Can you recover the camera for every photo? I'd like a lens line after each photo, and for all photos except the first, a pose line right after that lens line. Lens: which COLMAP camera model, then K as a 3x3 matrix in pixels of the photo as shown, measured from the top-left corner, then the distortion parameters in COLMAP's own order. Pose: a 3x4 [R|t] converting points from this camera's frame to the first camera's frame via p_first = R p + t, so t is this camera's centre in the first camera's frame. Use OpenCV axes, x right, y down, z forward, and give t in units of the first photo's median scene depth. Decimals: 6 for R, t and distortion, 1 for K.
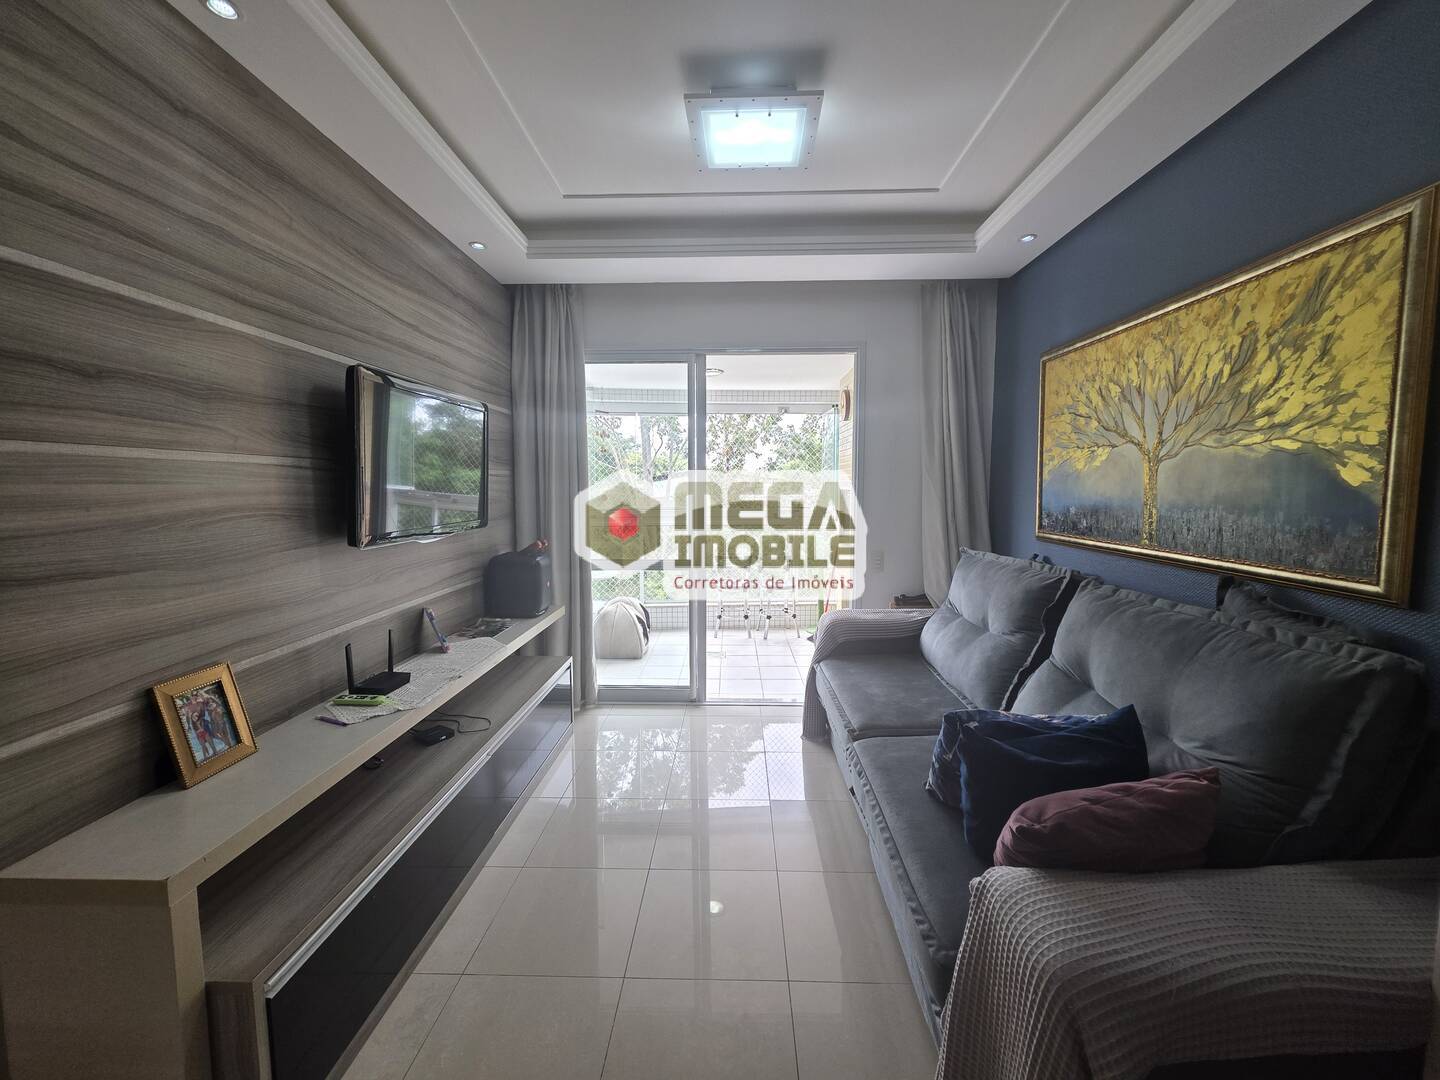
lens RADIAL K [[573.7, 0, 718.1], [0, 573.7, 536.2], [0, 0, 1]] dist [0.003086, 0.000207]
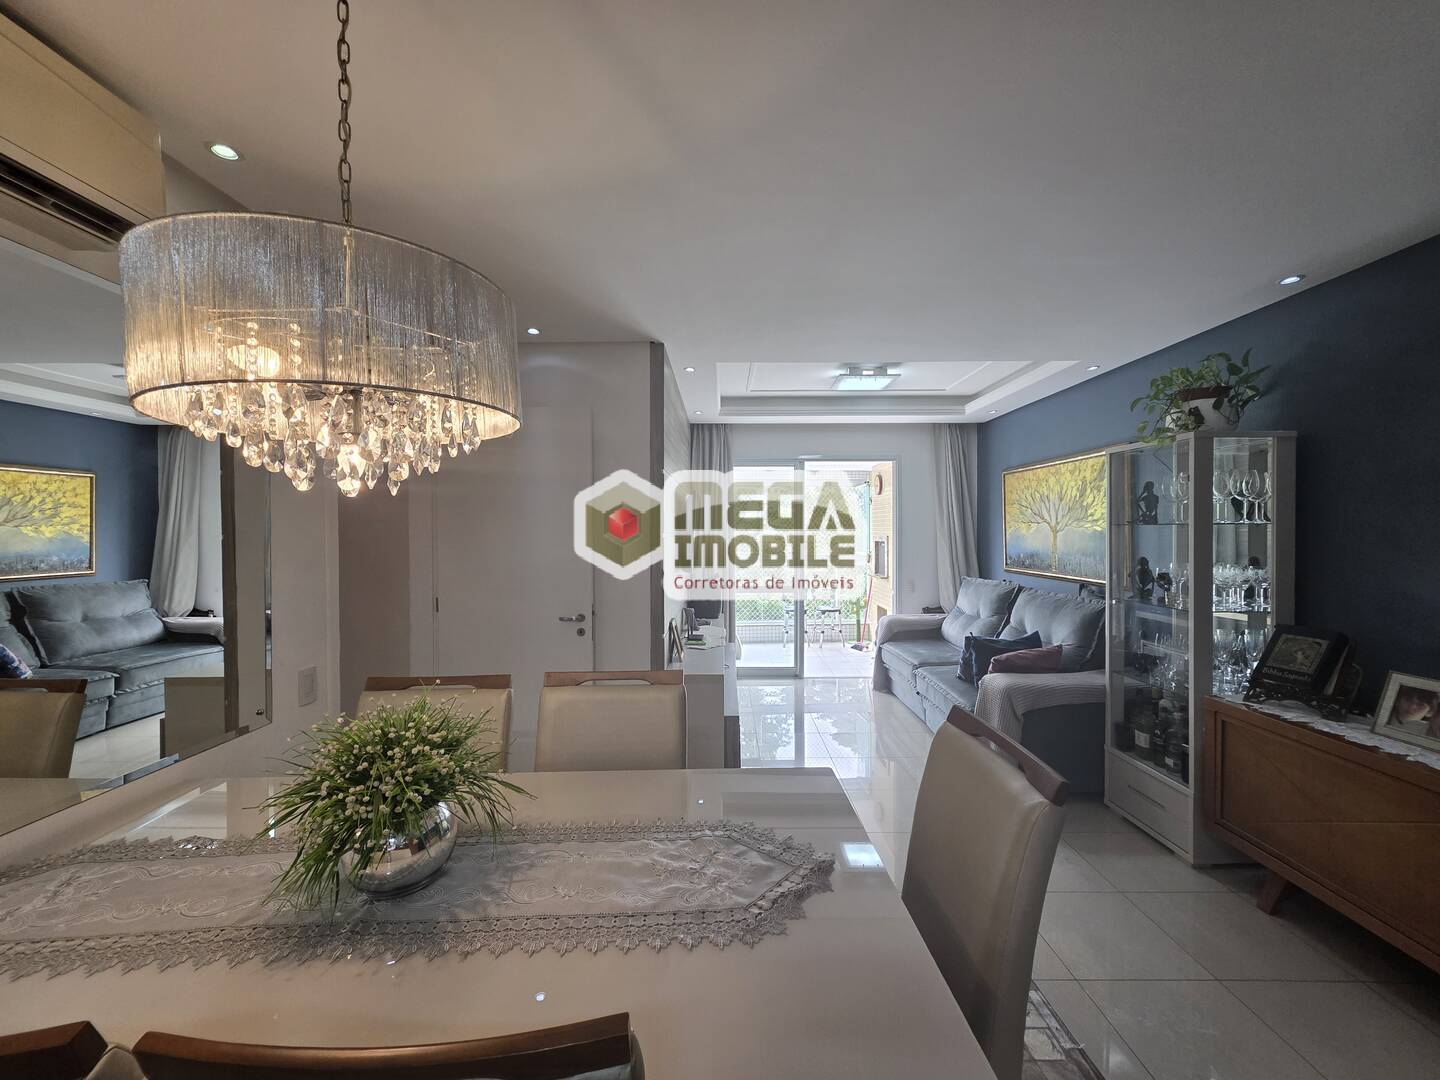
lens RADIAL K [[573.7, 0, 718.9], [0, 573.7, 535.5], [0, 0, 1]] dist [0.003086, 0.000207]
pose [[0.999715, 0.000098, 0.023891, -0.473756], [0.001817, 0.996786, -0.080089, 0.044680], [-0.023822, 0.080110, 0.996501, -0.965887]]
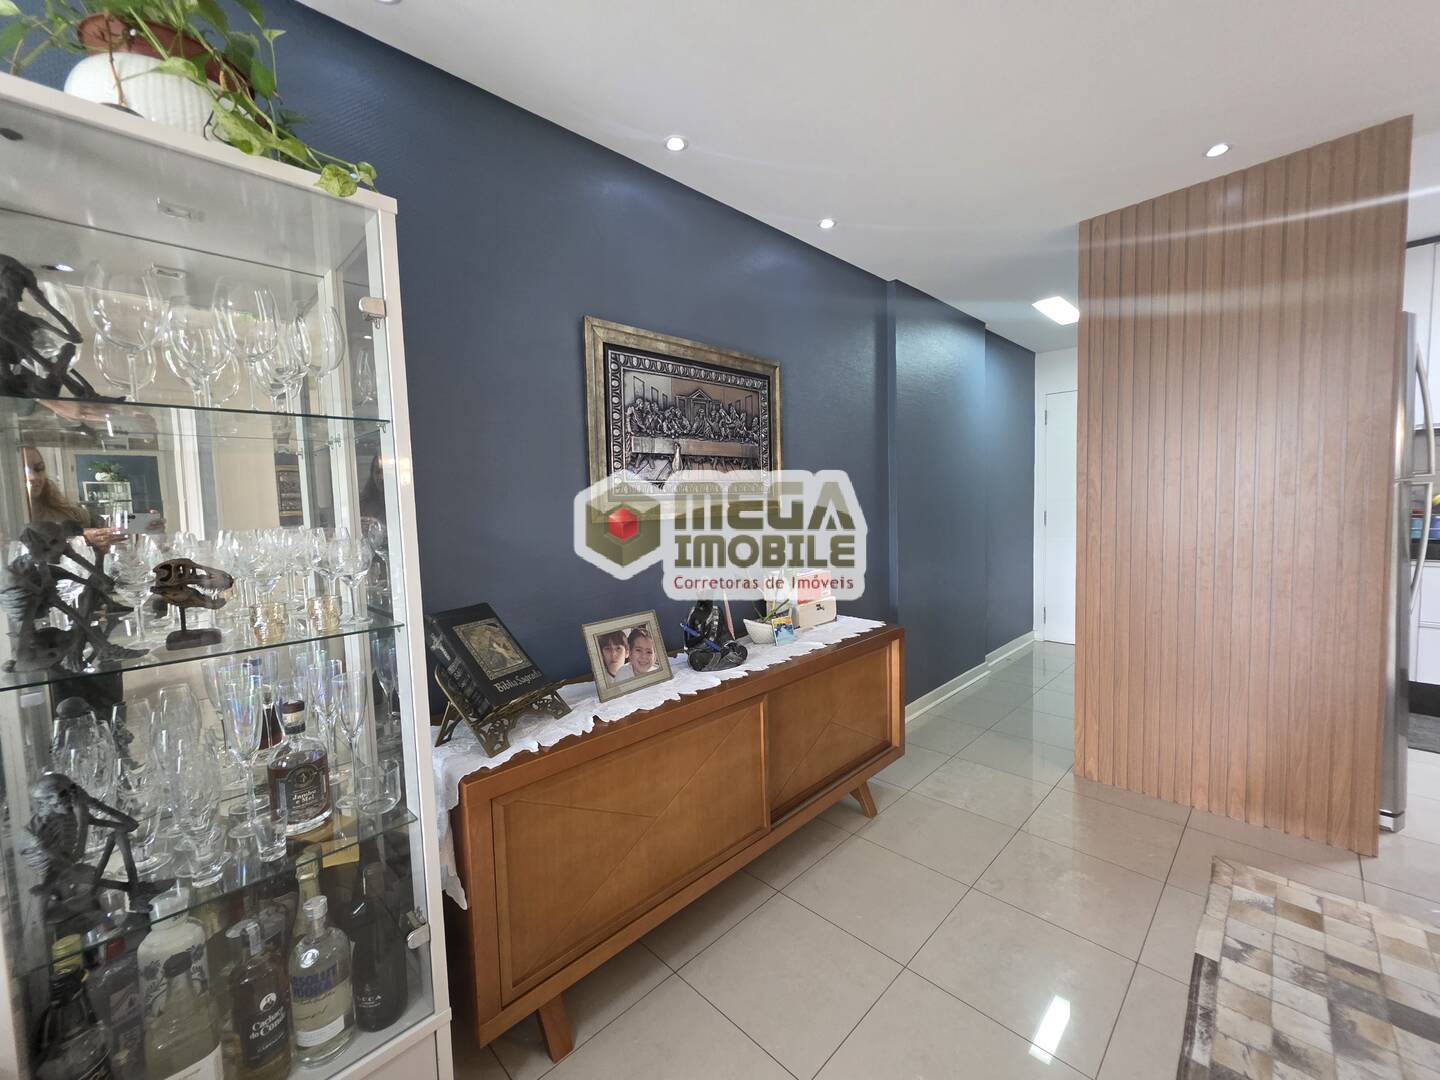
lens RADIAL K [[573.7, 0, 721.1], [0, 573.7, 537.2], [0, 0, 1]] dist [0.003086, 0.000207]
pose [[-0.723266, -0.021240, 0.690243, -0.063352], [0.094221, 0.987145, 0.129105, -0.004957], [-0.684112, 0.158412, -0.711967, 0.260473]]
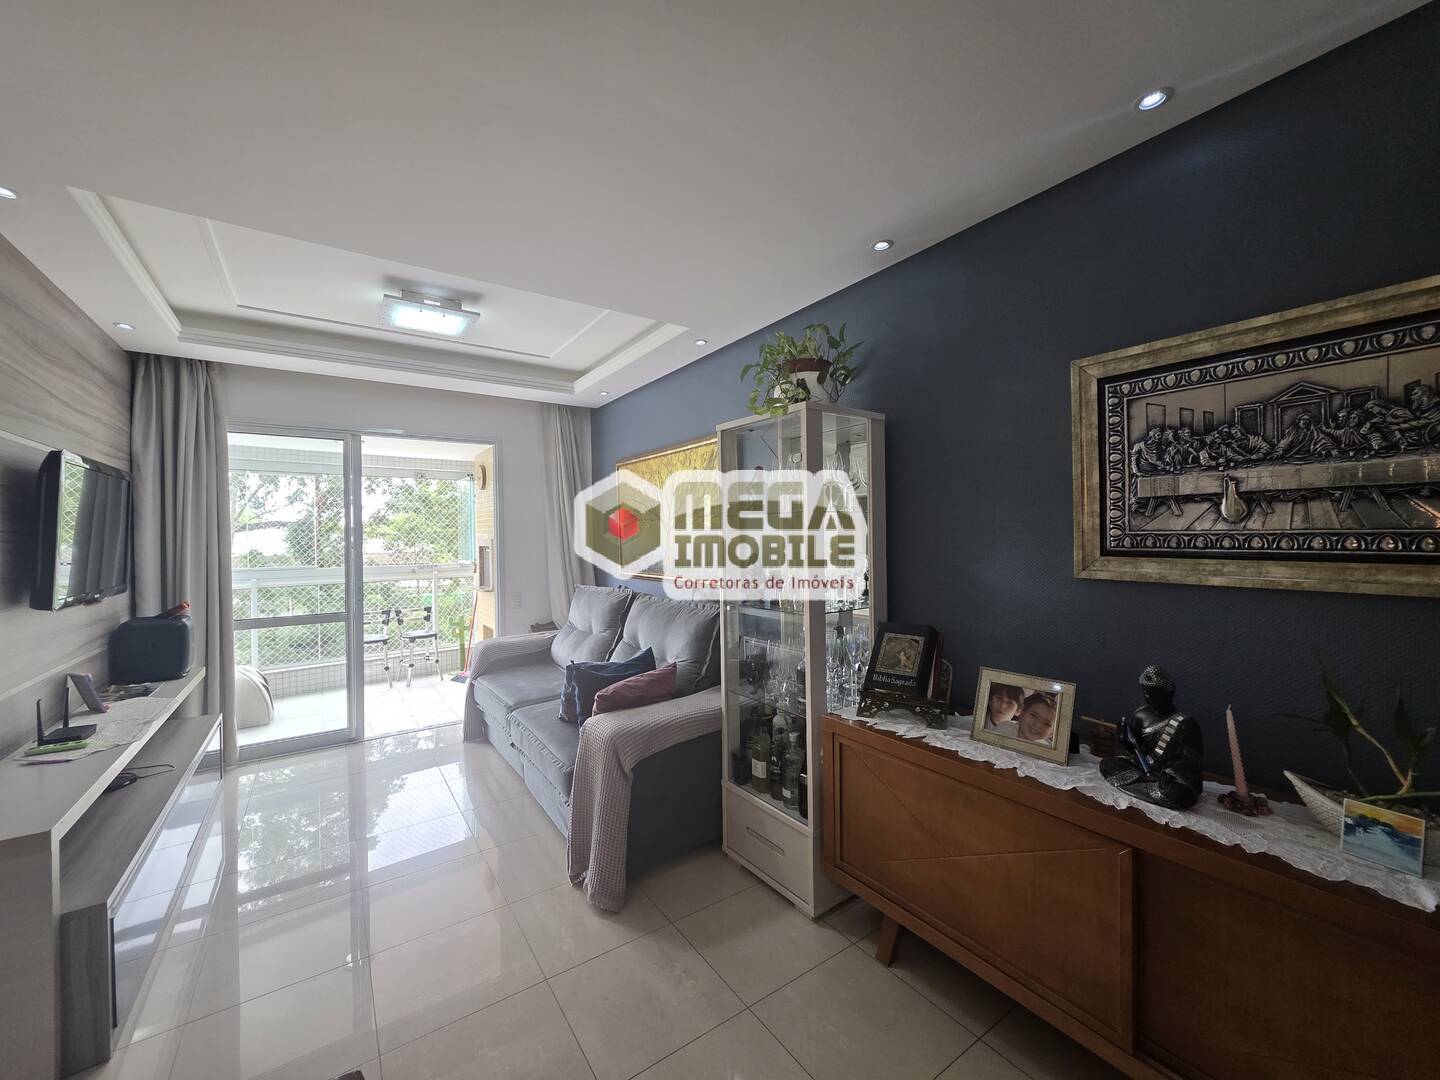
lens RADIAL K [[573.7, 0, 720.7], [0, 573.7, 537.3], [0, 0, 1]] dist [0.003086, 0.000207]
pose [[0.803123, -0.011385, 0.595704, -0.205022], [0.065122, 0.995505, -0.068770, 0.032615], [-0.592244, 0.094025, 0.800254, -0.550809]]
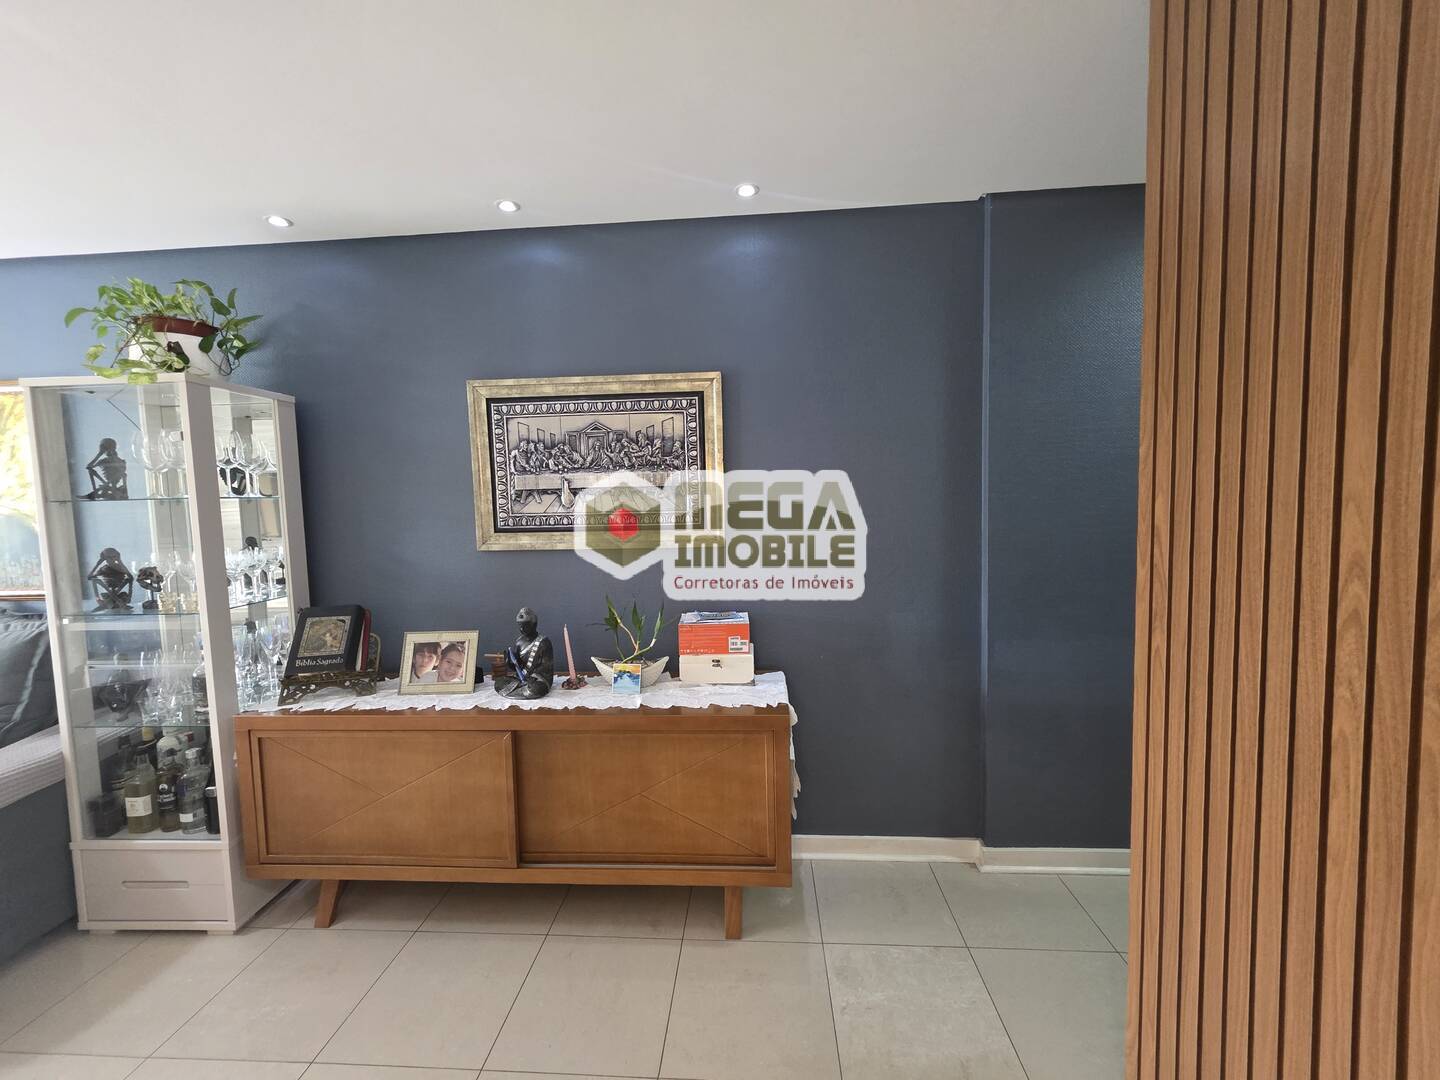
lens RADIAL K [[573.7, 0, 717.9], [0, 573.7, 539.4], [0, 0, 1]] dist [0.003086, 0.000207]
pose [[0.036548, -0.067720, 0.997035, -0.342256], [0.115995, 0.991245, 0.063075, 0.030665], [-0.992577, 0.113346, 0.044083, -0.671645]]
